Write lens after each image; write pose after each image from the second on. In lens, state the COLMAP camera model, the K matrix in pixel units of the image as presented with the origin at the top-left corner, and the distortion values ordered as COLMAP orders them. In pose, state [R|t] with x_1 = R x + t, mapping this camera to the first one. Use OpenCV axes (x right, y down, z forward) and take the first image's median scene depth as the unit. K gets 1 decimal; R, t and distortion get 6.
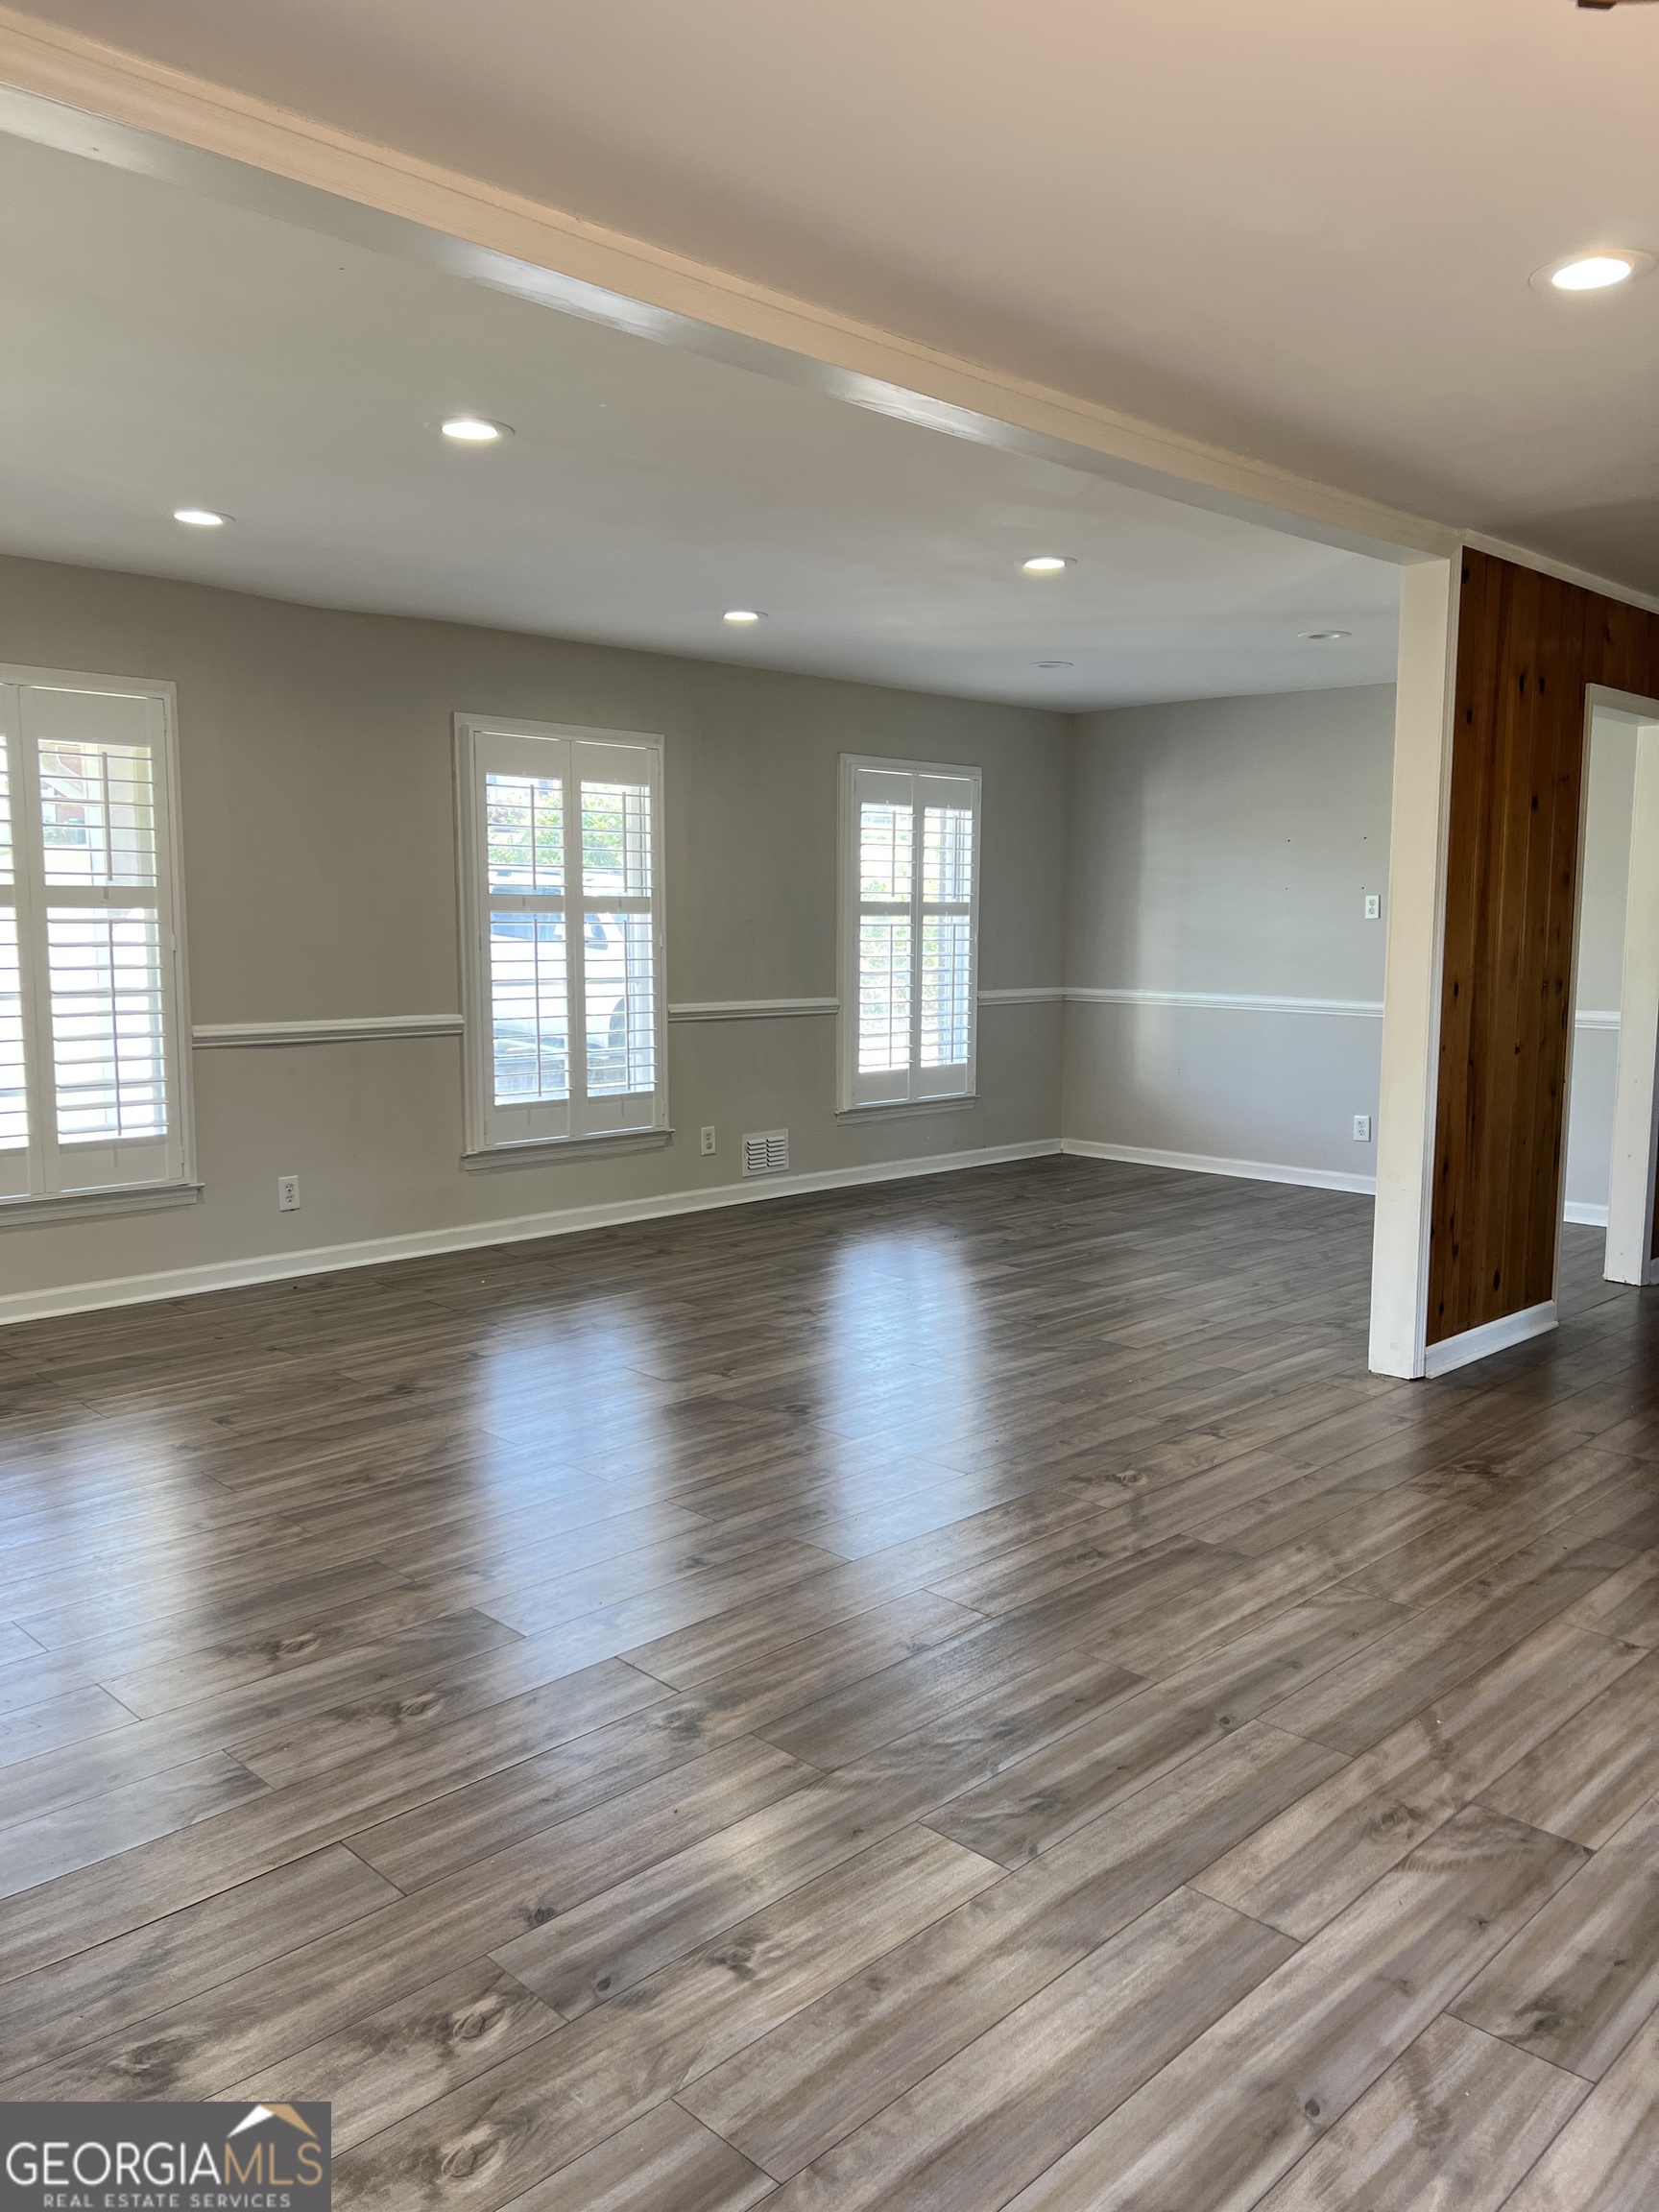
lens RADIAL K [[1674.1, 0, 827.5], [0, 1674.1, 1103.7], [0, 0, 1]] dist [0.031419, -0.023189]
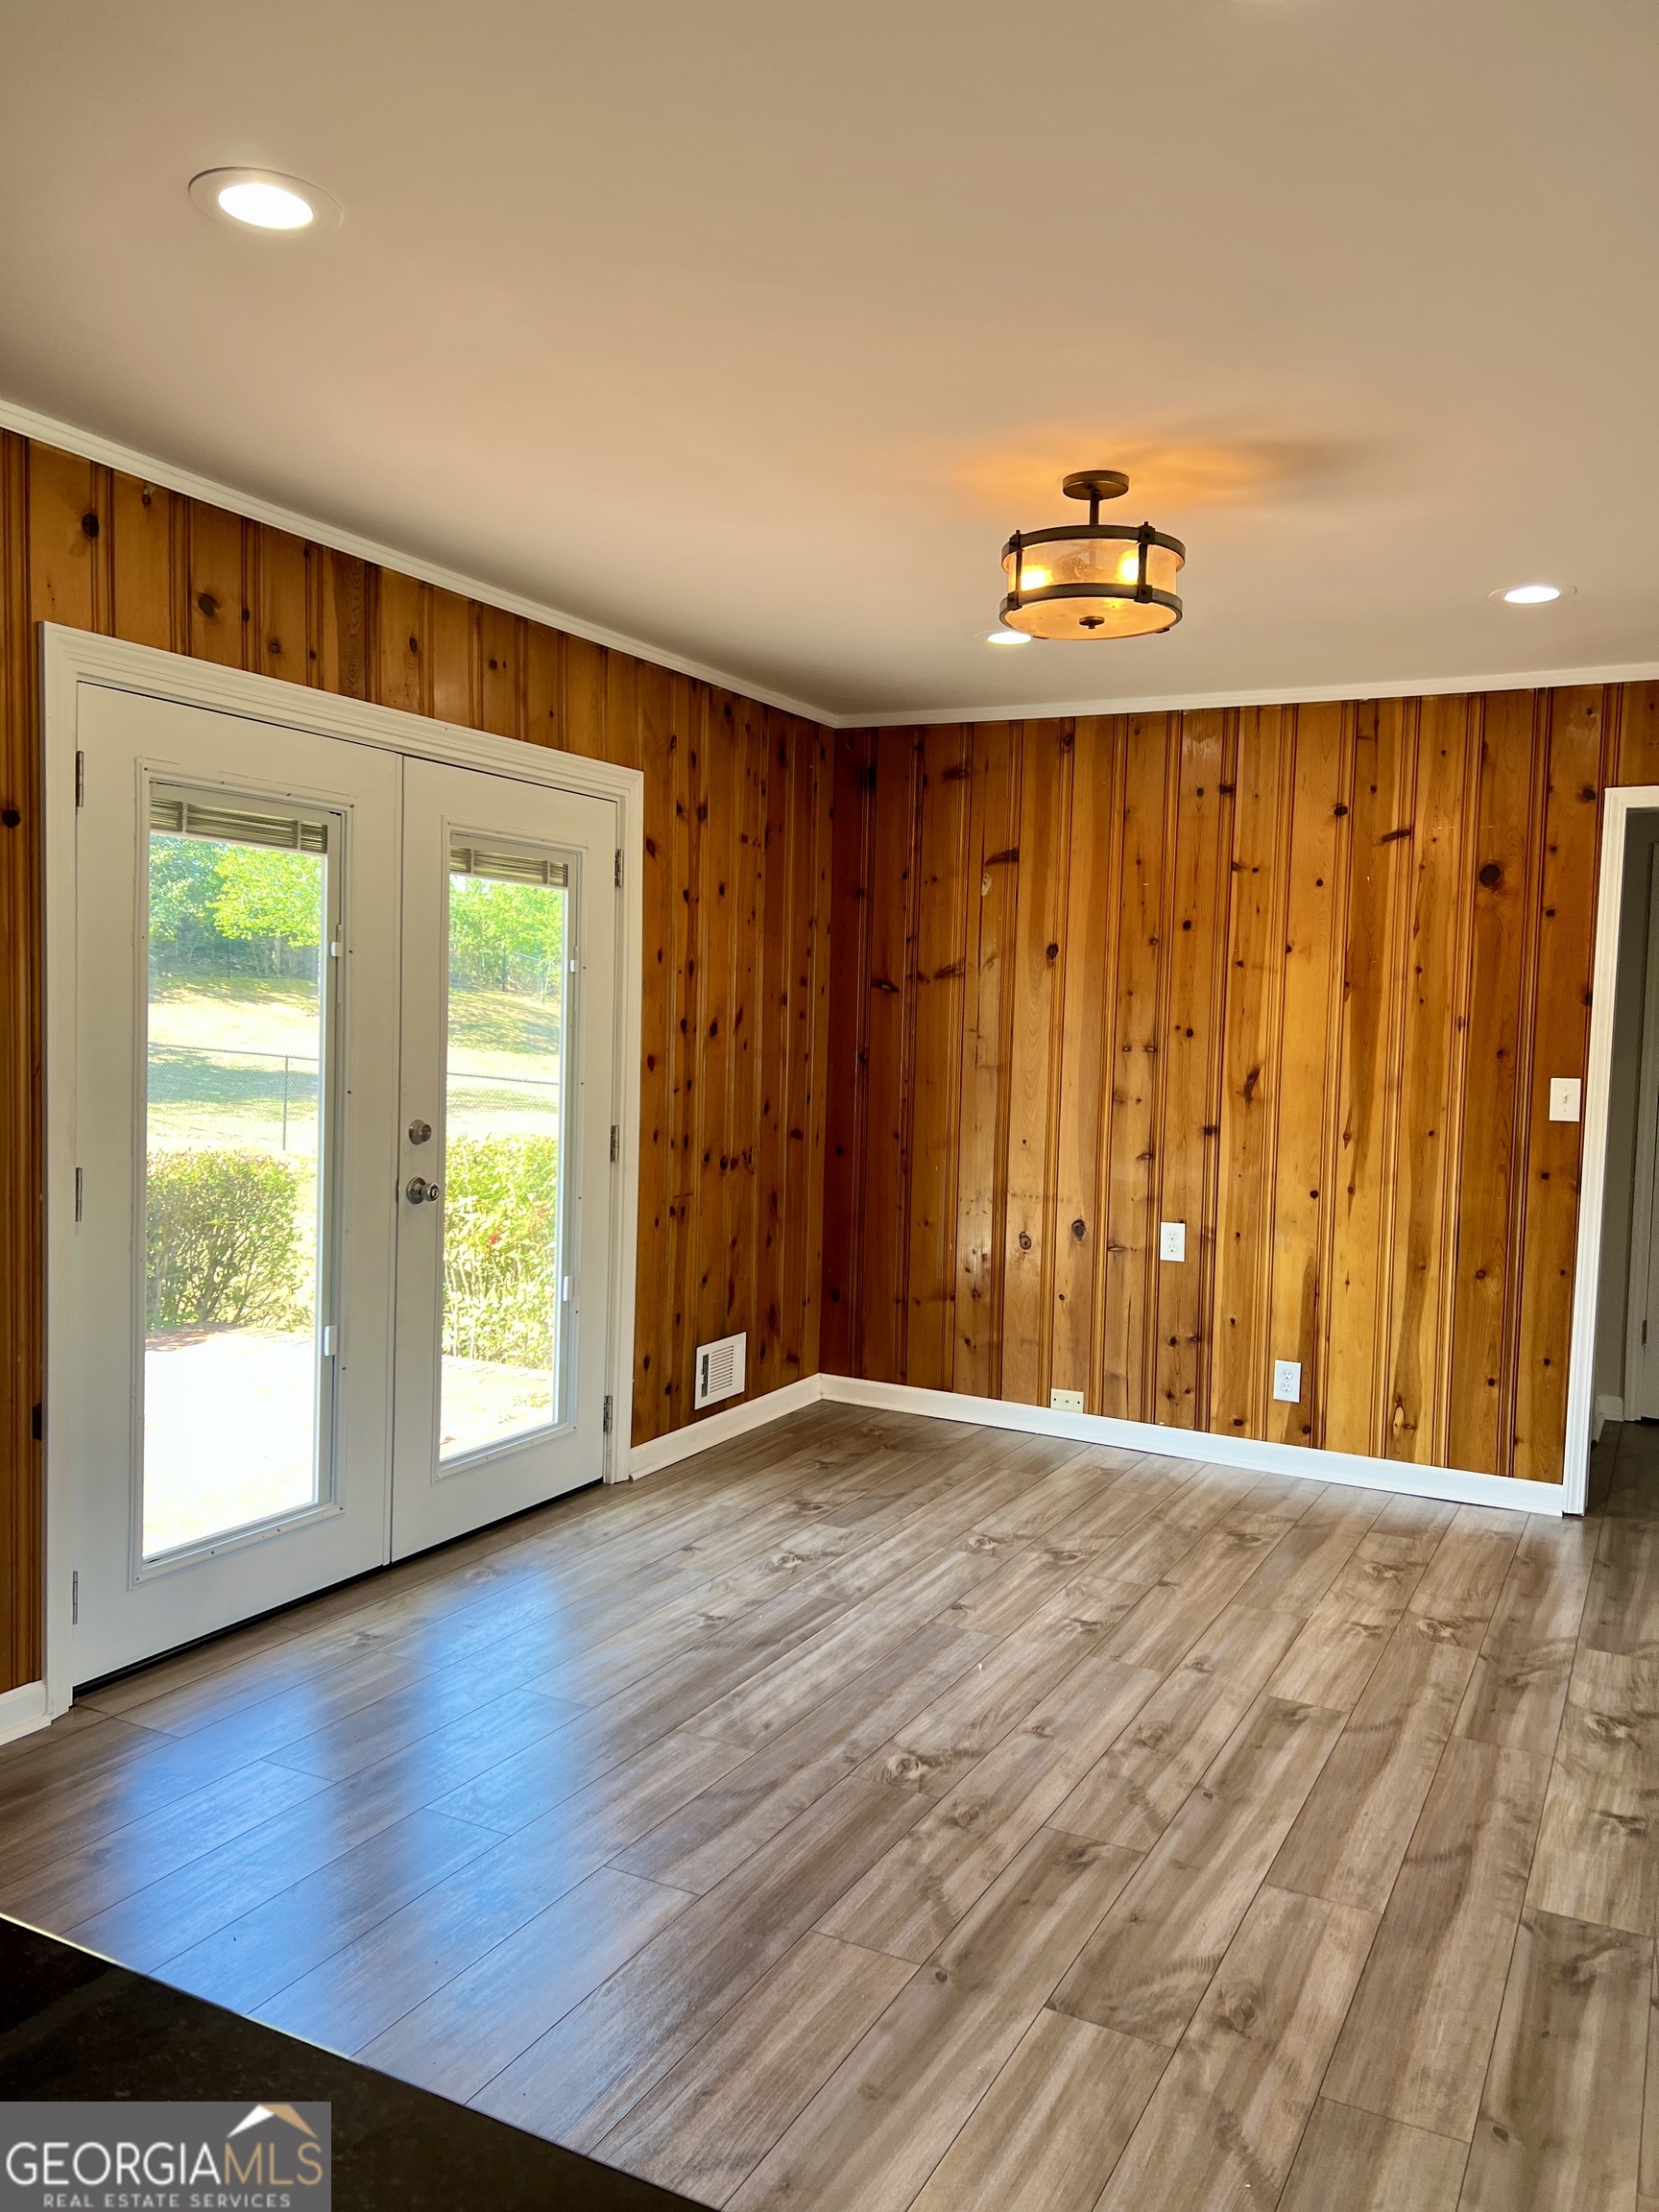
lens RADIAL K [[1674.1, 0, 830.2], [0, 1674.1, 1112.5], [0, 0, 1]] dist [0.031419, -0.023189]
pose [[-0.954083, -0.012569, -0.299277, 0.890146], [-0.064933, 0.984041, 0.165674, -0.214458], [0.292419, 0.177500, -0.939673, 1.828508]]
